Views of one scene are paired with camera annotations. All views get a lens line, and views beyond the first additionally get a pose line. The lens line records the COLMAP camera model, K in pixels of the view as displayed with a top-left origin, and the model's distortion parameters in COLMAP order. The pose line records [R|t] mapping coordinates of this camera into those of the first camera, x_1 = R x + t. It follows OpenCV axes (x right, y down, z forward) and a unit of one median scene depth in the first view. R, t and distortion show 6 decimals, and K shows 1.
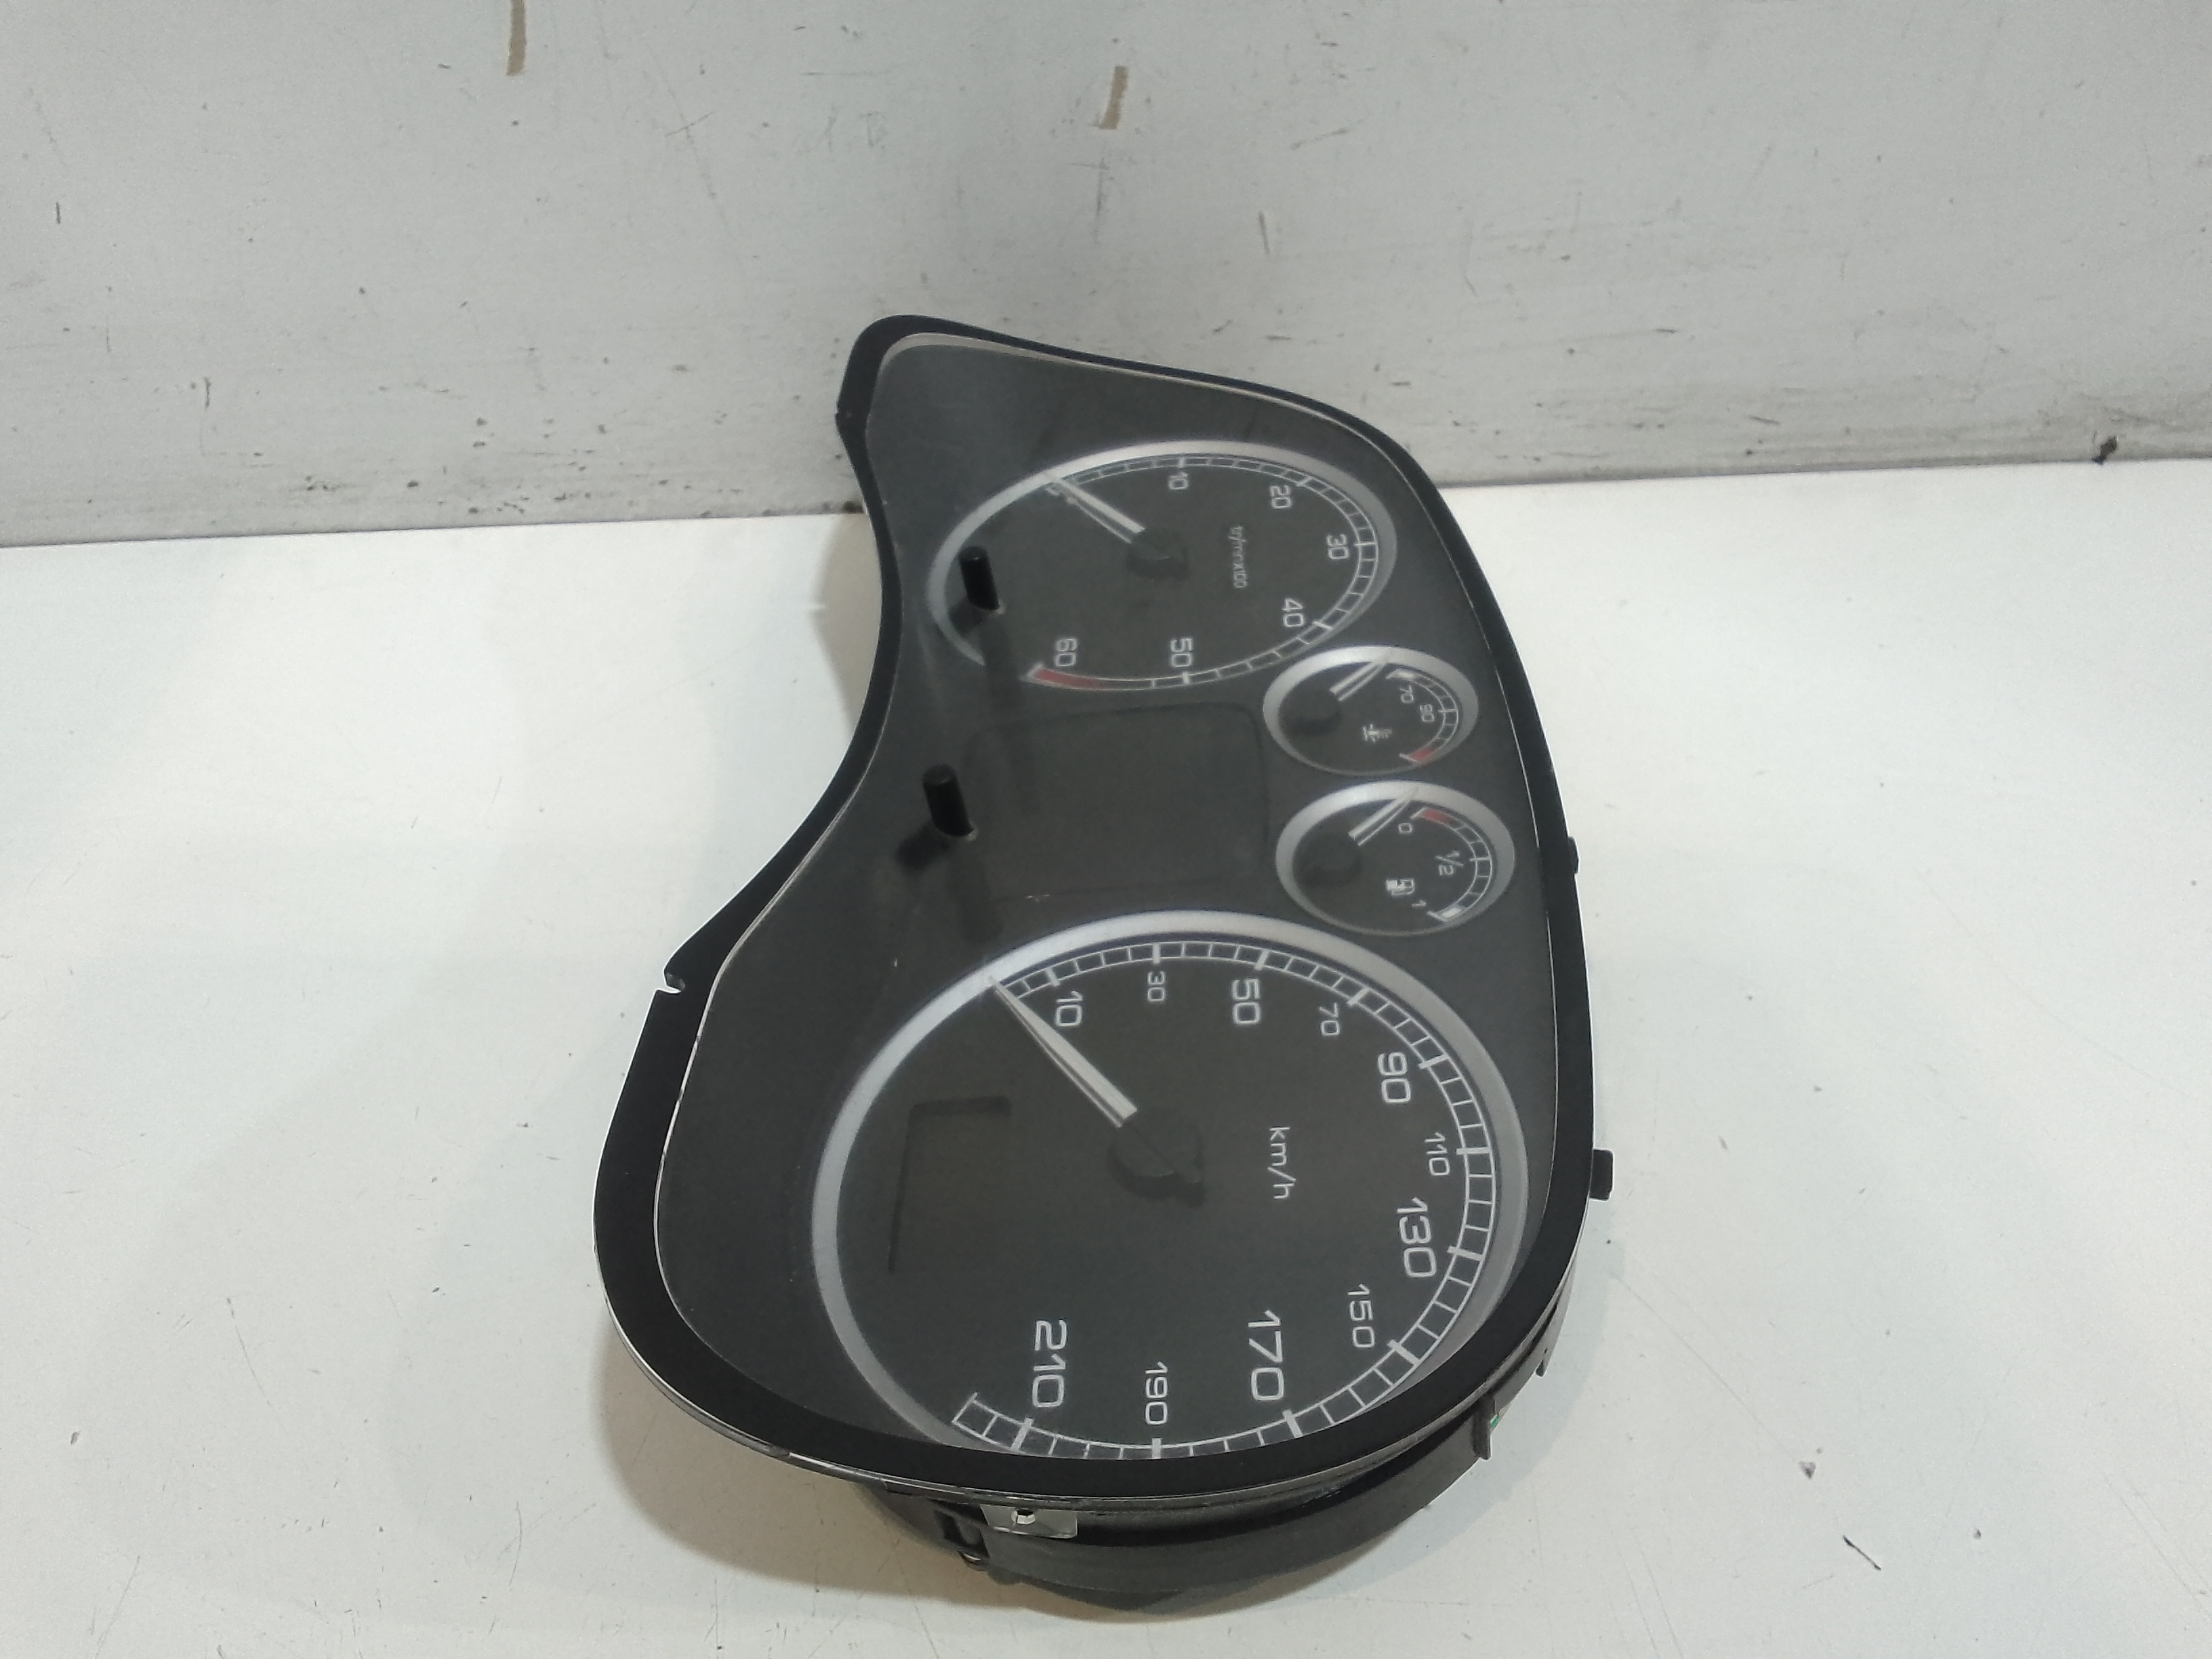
lens RADIAL K [[1746.4, 0, 1117.6], [0, 1746.4, 832.4], [0, 0, 1]] dist [0.043837, -0.088565]
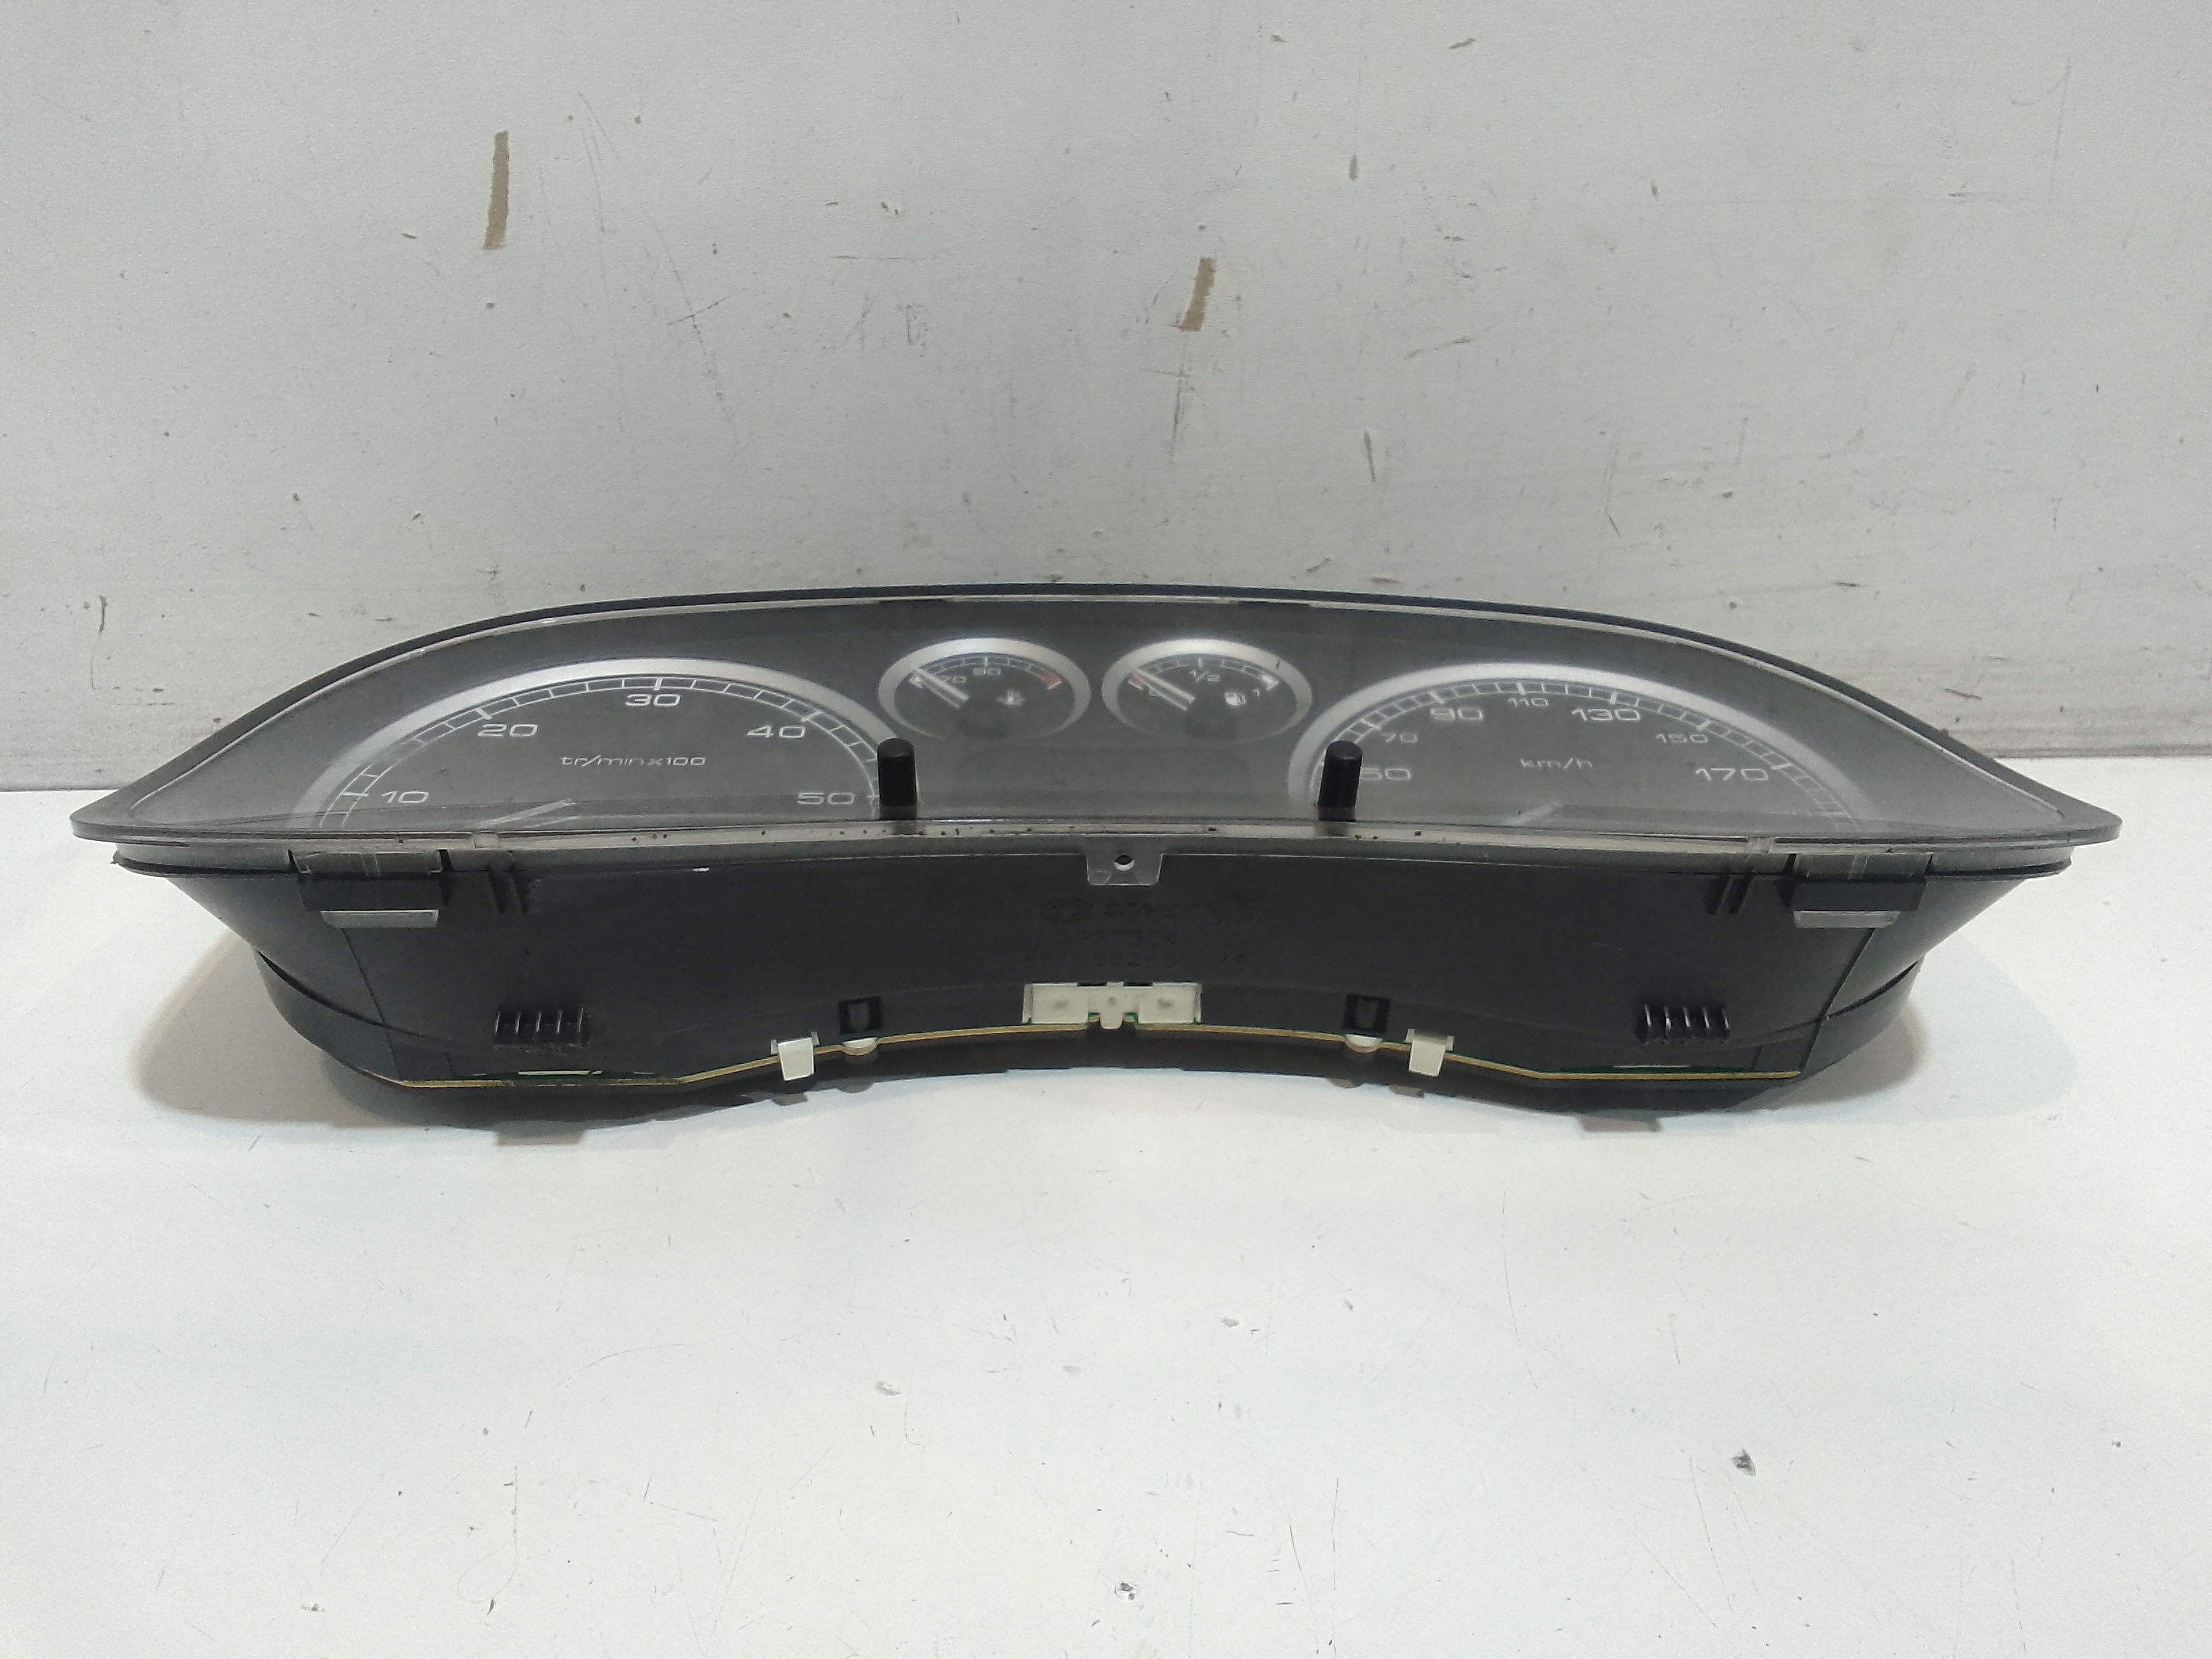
lens RADIAL K [[1746.4, 0, 1114.6], [0, 1746.4, 813.3], [0, 0, 1]] dist [0.043837, -0.088565]
pose [[0.999621, 0.020370, -0.018526, -0.020169], [-0.023703, 0.978991, -0.202521, -0.000471], [0.014012, 0.202883, 0.979103, 0.207188]]
